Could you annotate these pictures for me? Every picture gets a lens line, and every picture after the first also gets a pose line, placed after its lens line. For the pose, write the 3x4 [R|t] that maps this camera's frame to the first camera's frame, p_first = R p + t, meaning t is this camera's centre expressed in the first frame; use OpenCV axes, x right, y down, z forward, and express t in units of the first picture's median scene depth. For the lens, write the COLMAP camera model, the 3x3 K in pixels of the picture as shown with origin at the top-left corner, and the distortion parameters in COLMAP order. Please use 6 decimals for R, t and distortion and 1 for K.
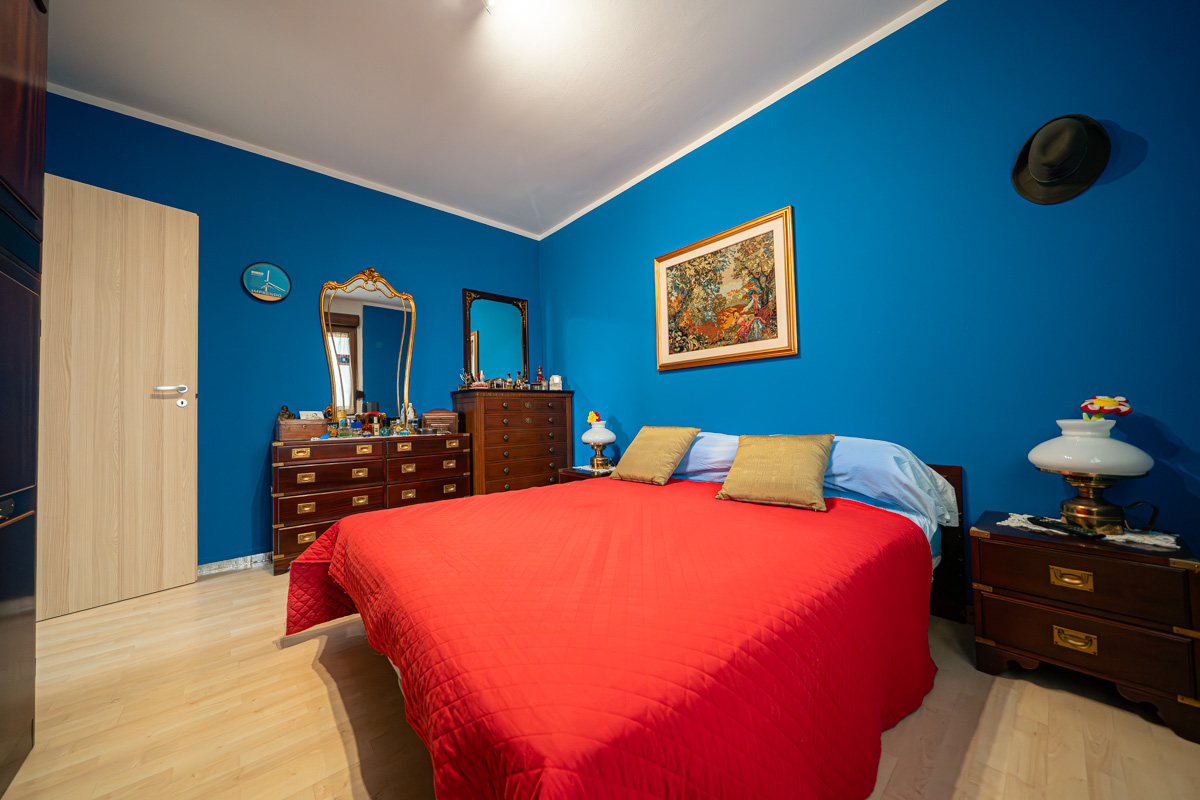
lens RADIAL K [[410.2, 0, 600.0], [0, 410.2, 400.0], [0, 0, 1]] dist [-0.008009, 0.000418]
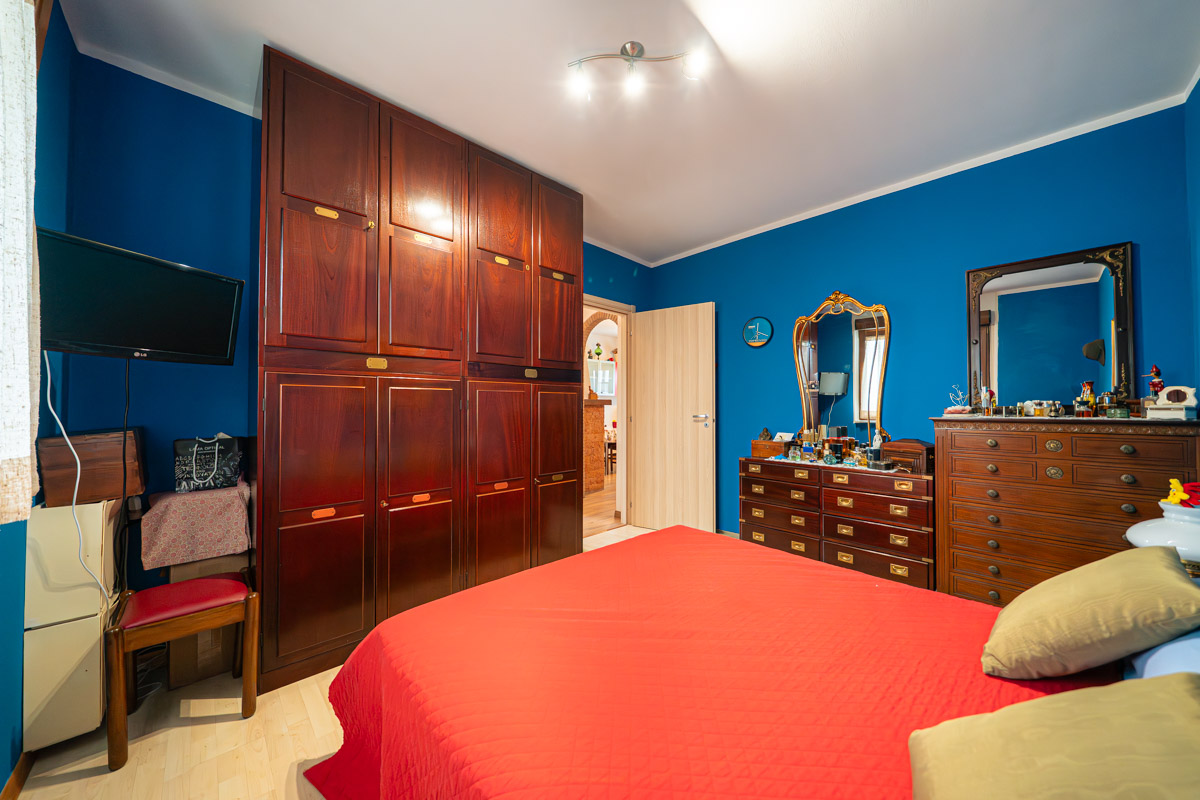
lens RADIAL K [[418.9, 0, 607.0], [0, 418.9, 402.5], [0, 0, 1]] dist [0.001095, 0.000141]
pose [[0.045196, 0.013998, -0.998880, 0.462944], [0.029671, 0.999442, 0.015348, -0.091987], [0.998537, -0.030331, 0.044756, 0.418967]]
